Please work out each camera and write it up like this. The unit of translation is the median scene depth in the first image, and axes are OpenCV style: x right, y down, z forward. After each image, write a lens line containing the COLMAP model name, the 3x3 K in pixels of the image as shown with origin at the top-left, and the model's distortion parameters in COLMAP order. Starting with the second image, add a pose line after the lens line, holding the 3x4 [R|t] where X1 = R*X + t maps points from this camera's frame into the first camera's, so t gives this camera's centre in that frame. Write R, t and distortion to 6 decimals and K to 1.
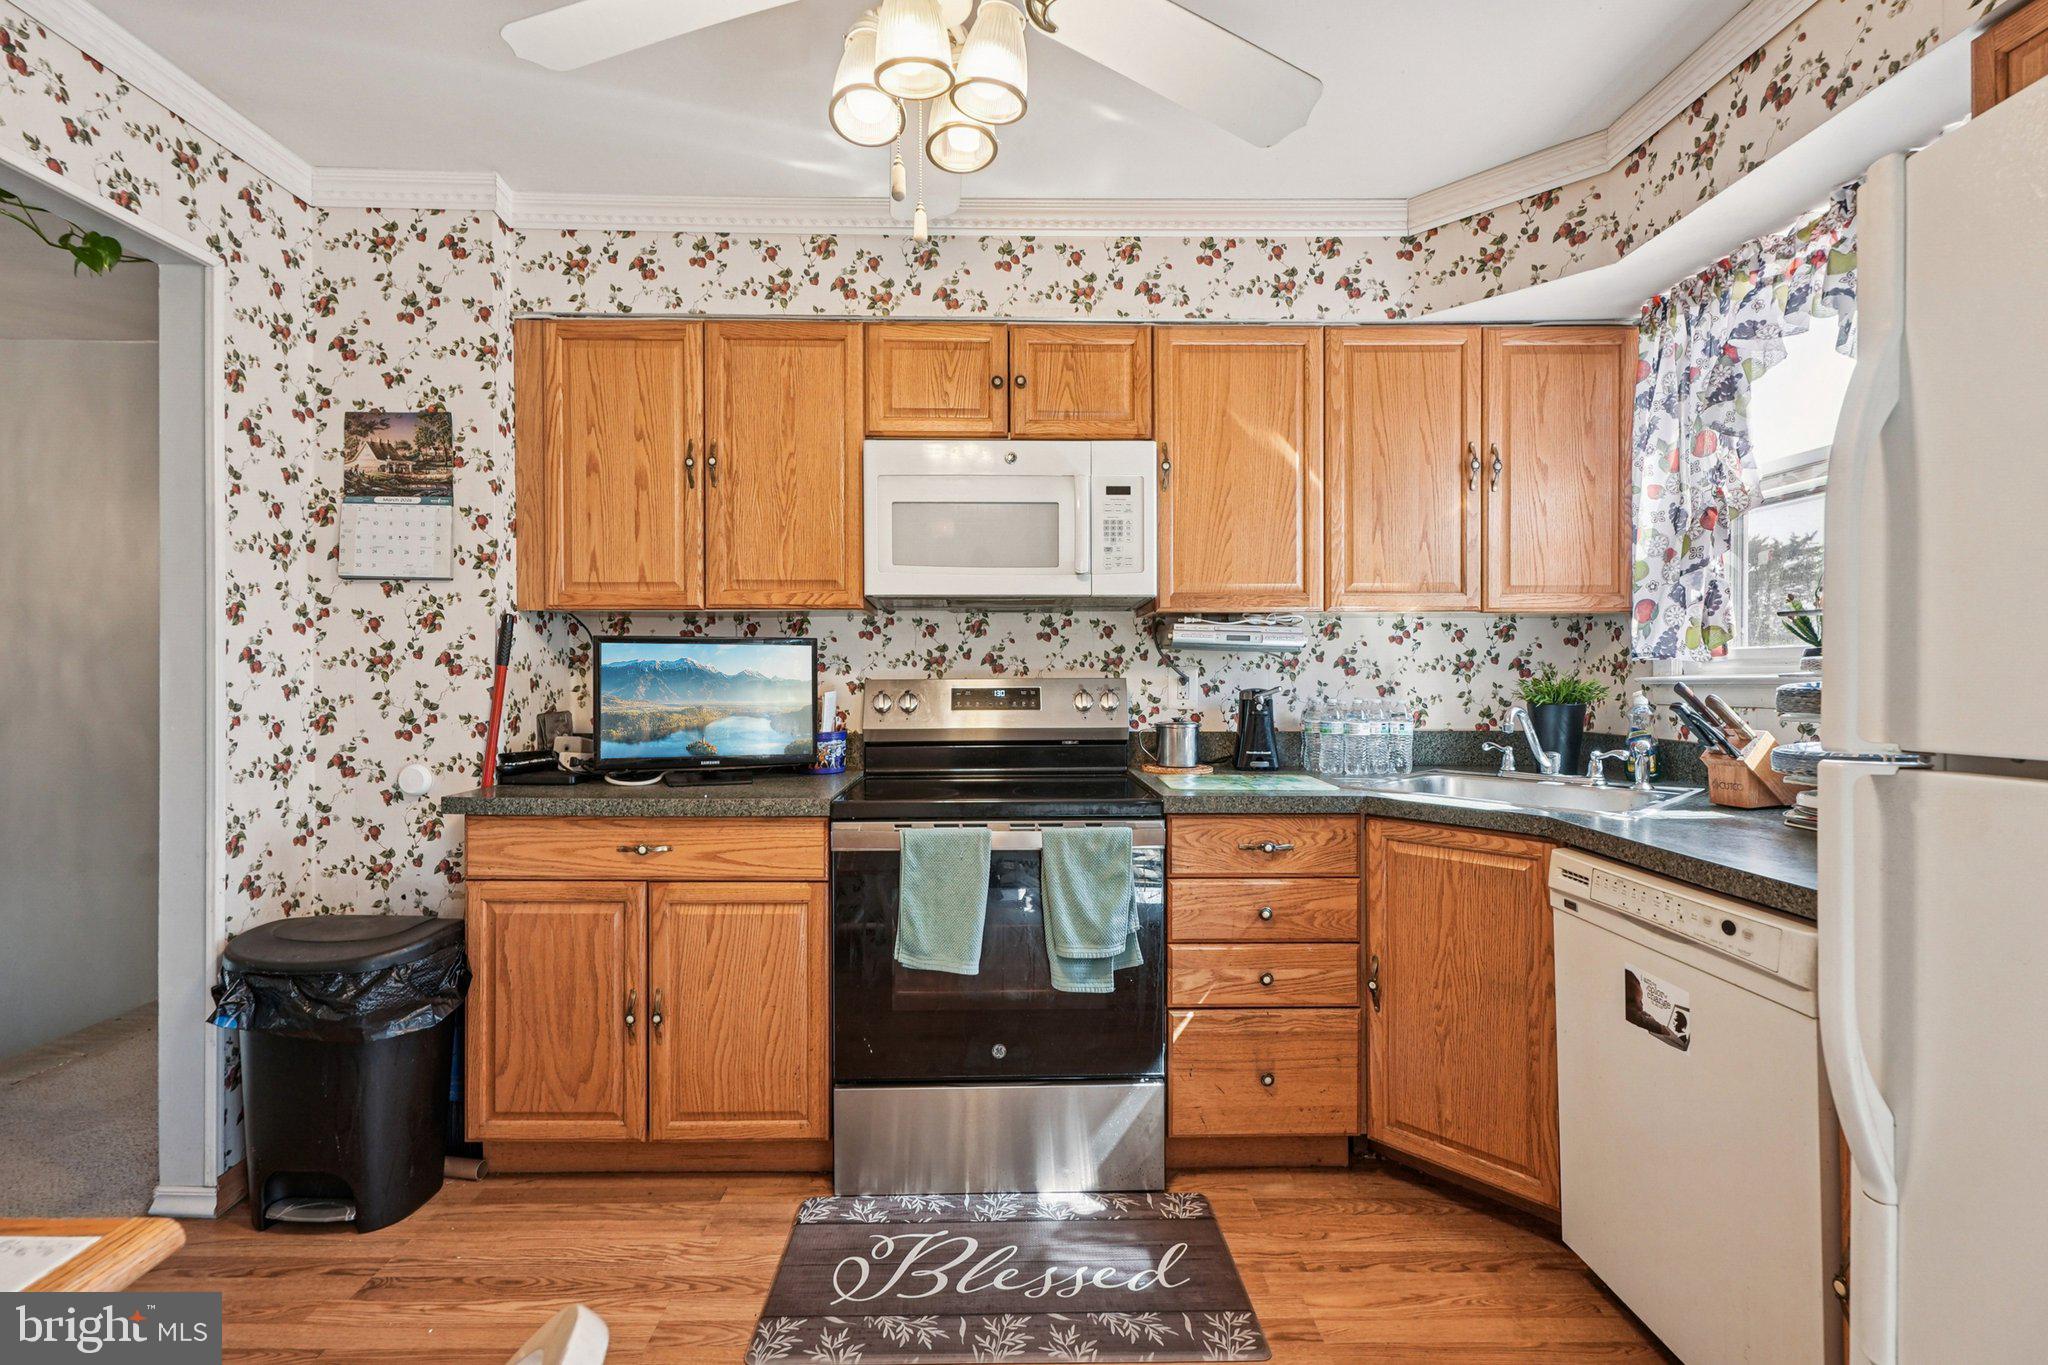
lens RADIAL K [[932.5, 0, 1013.6], [0, 932.5, 678.9], [0, 0, 1]] dist [0.003301, -0.000740]
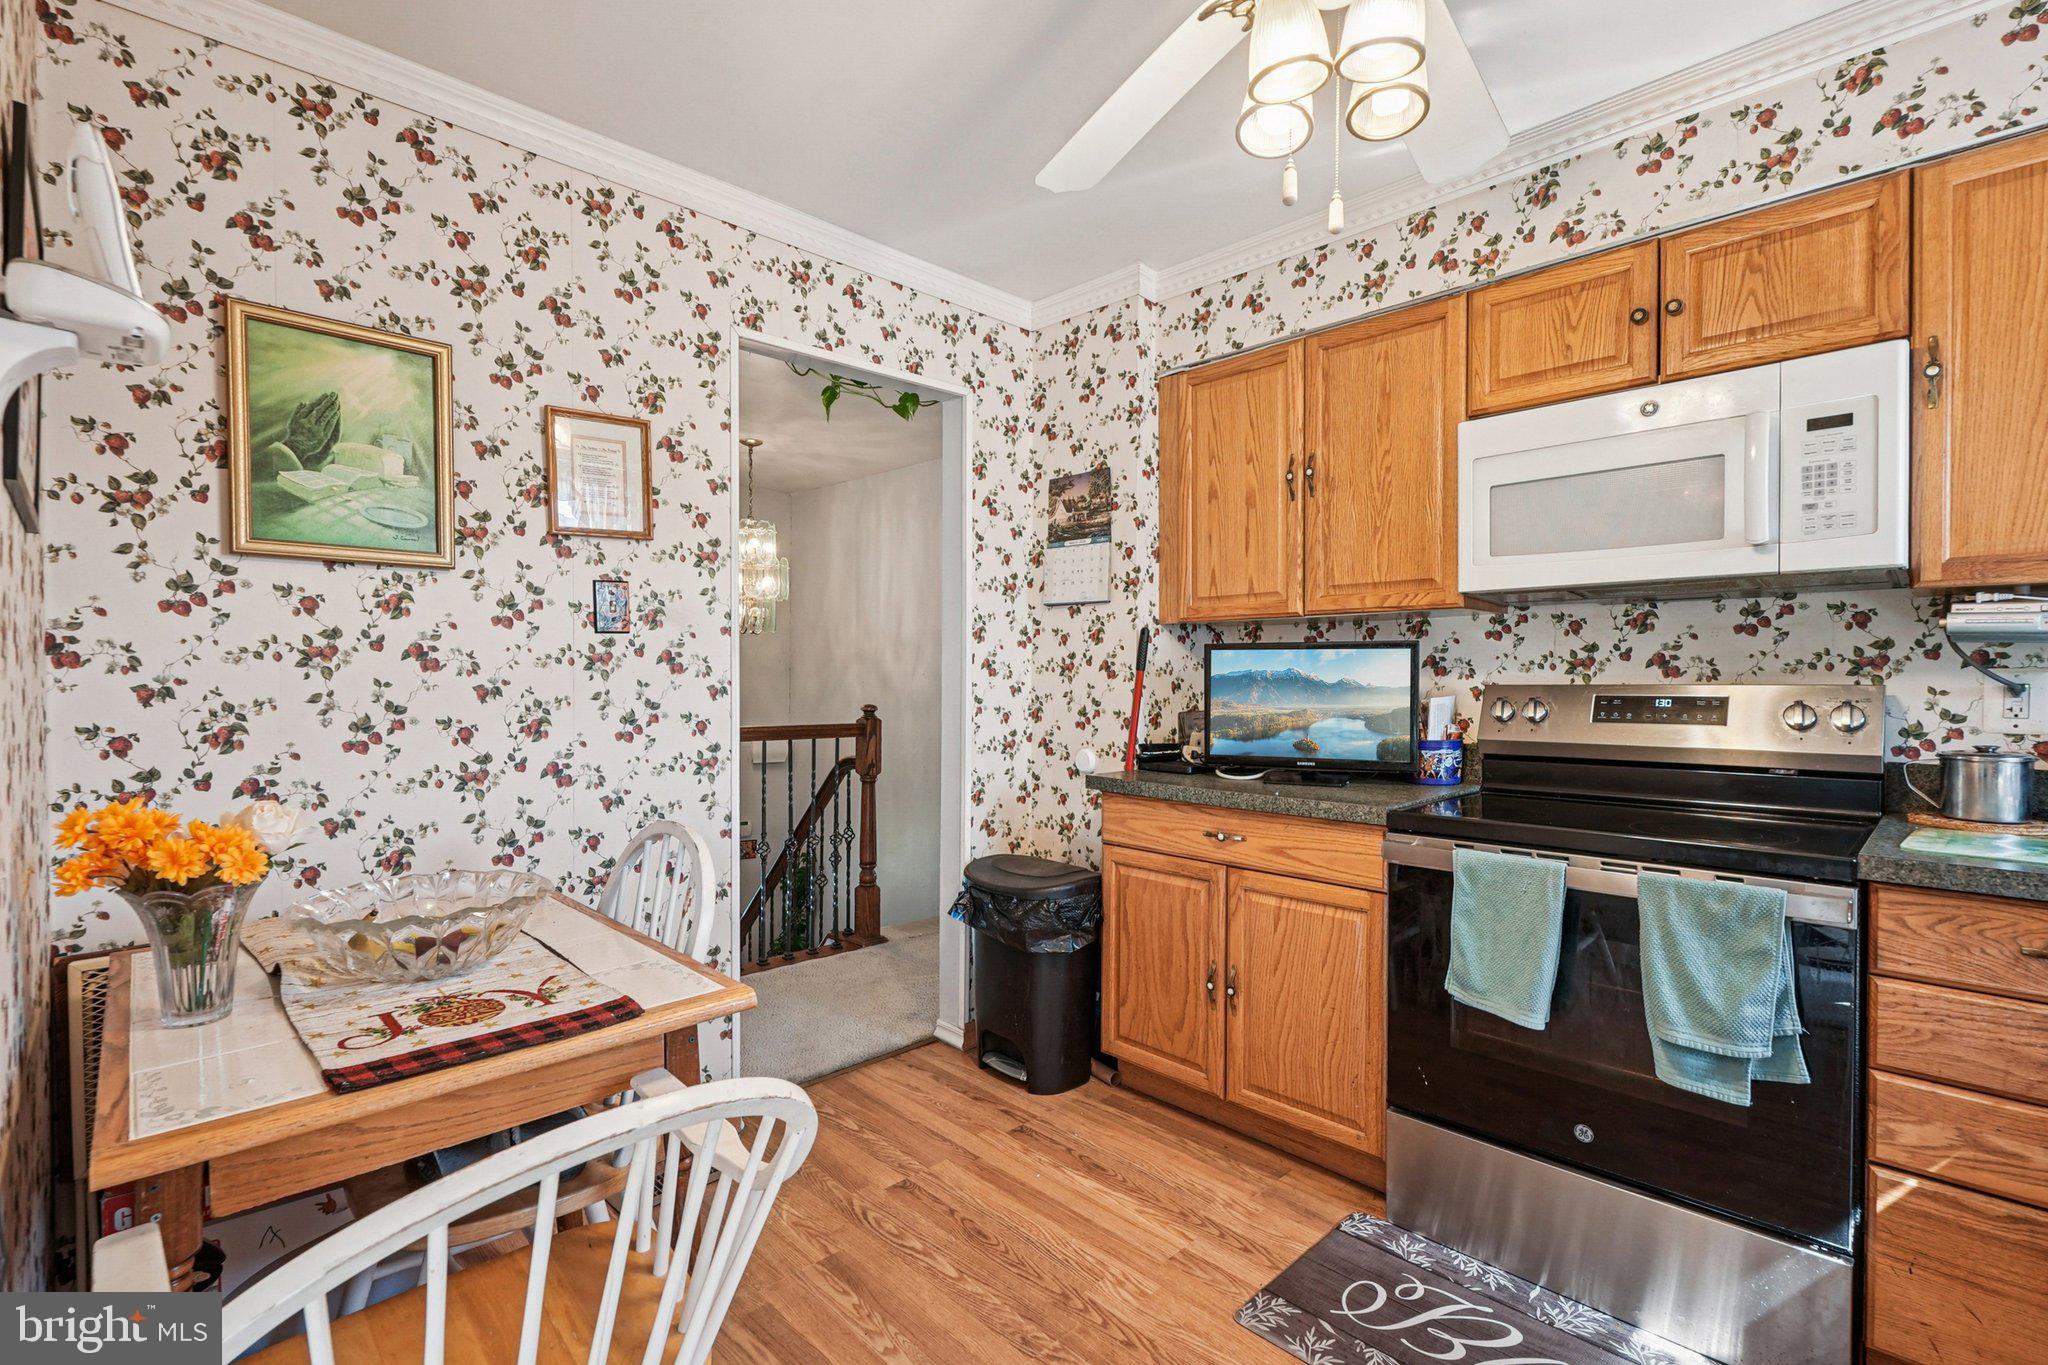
lens RADIAL K [[932.5, 0, 1004.8], [0, 932.5, 691.7], [0, 0, 1]] dist [0.003301, -0.000740]
pose [[0.678866, 0.012349, -0.734158, 0.209434], [-0.007987, 0.999924, 0.009433, 0.002689], [0.734219, -0.000540, 0.678913, 0.051483]]
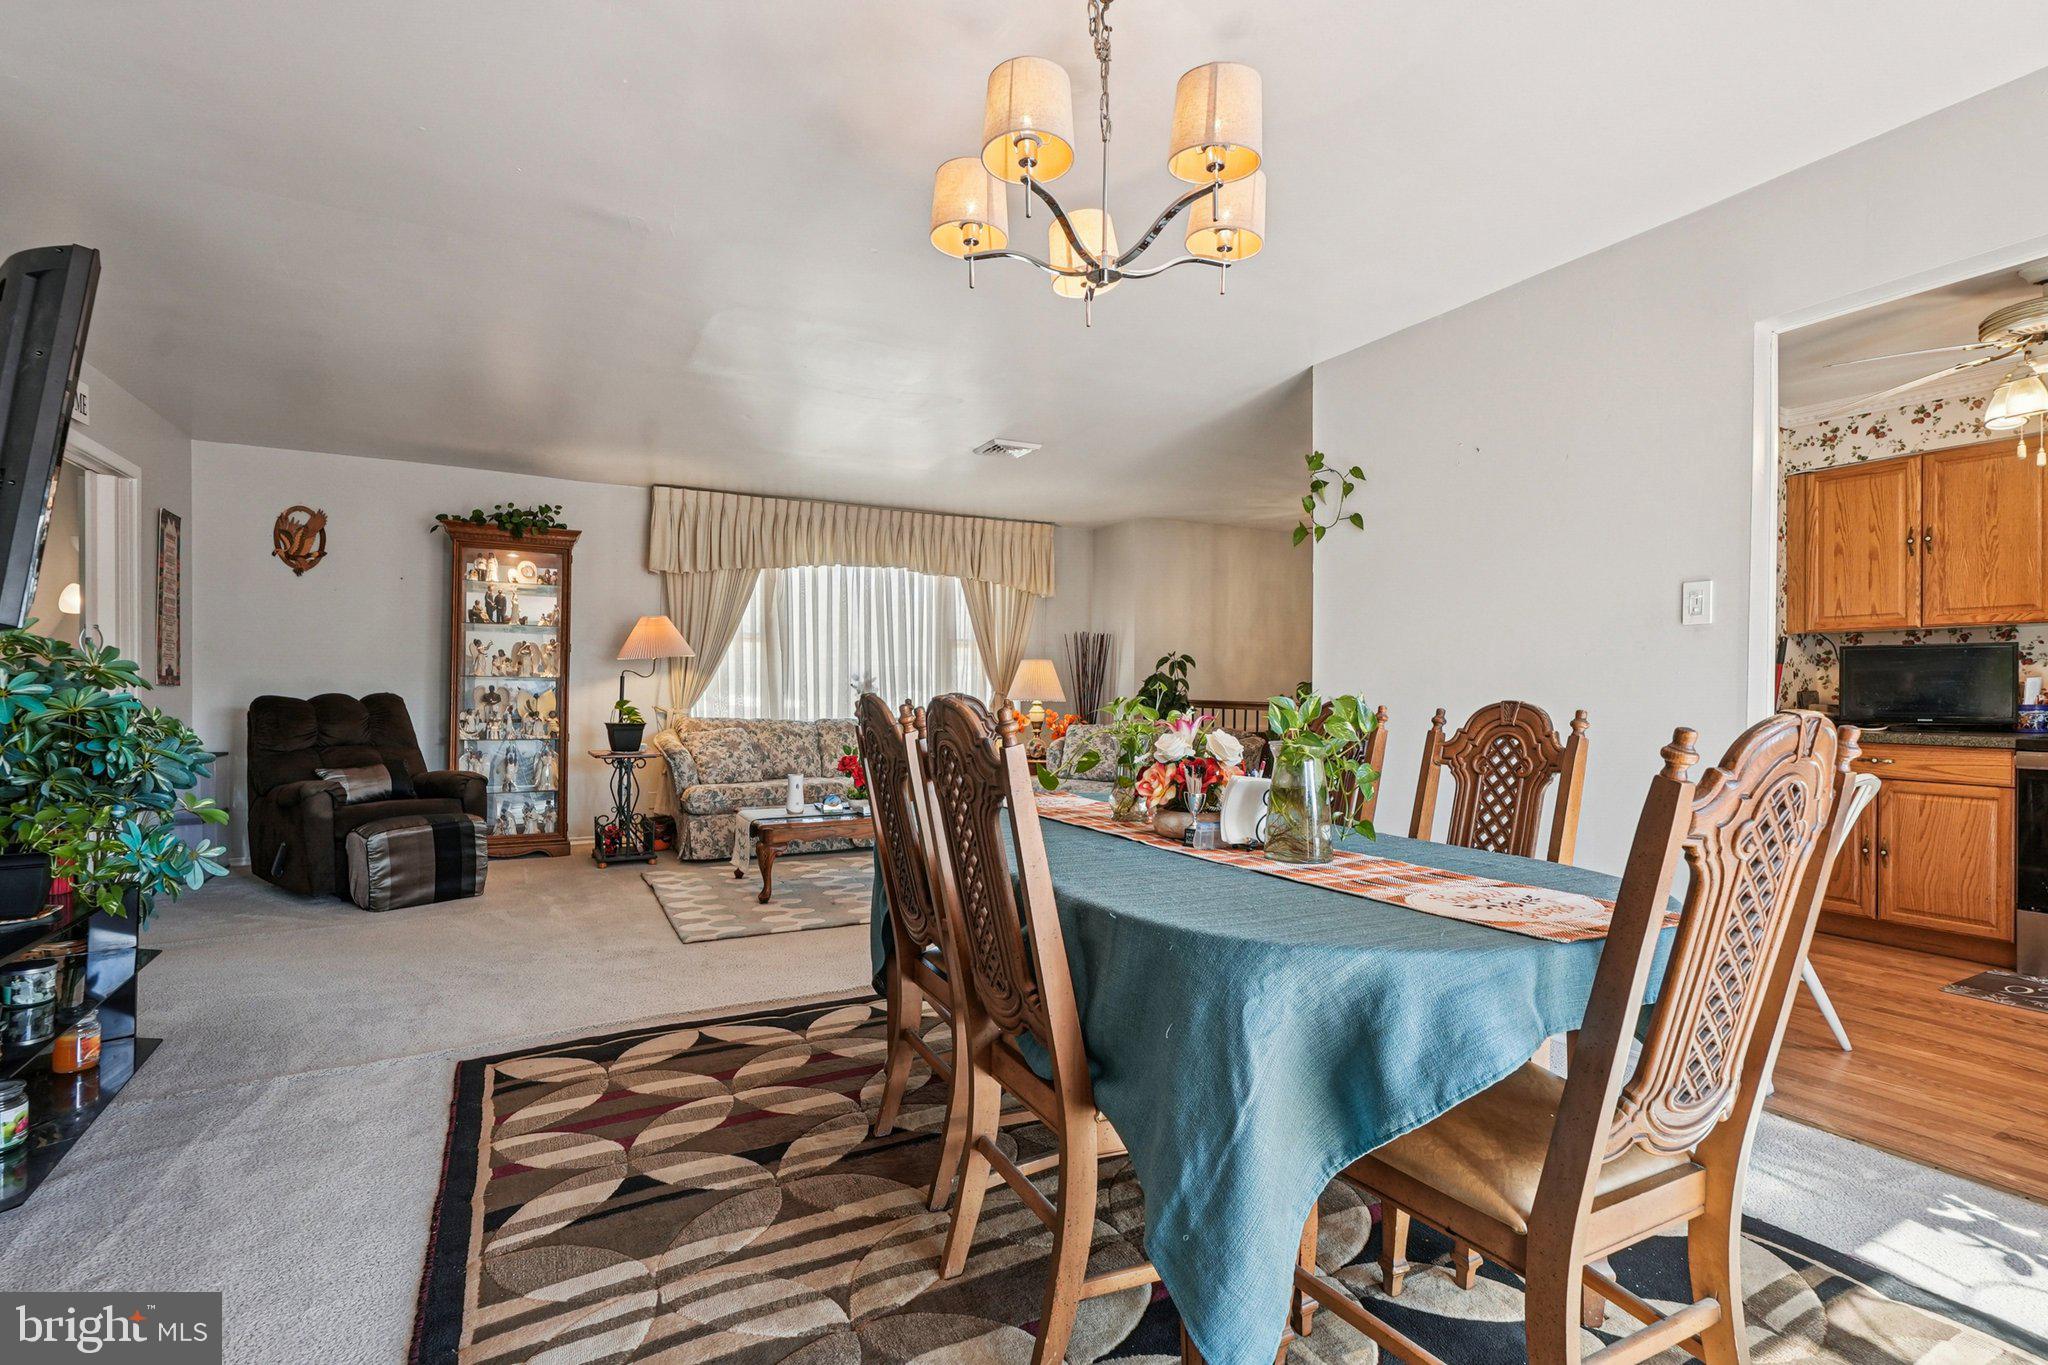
lens RADIAL K [[932.5, 0, 1025.8], [0, 932.5, 691.4], [0, 0, 1]] dist [0.003301, -0.000740]
pose [[0.456191, 0.005276, -0.889866, 0.427001], [-0.007514, 0.999970, 0.002077, 0.047391], [0.889850, 0.005739, 0.456217, -1.187570]]
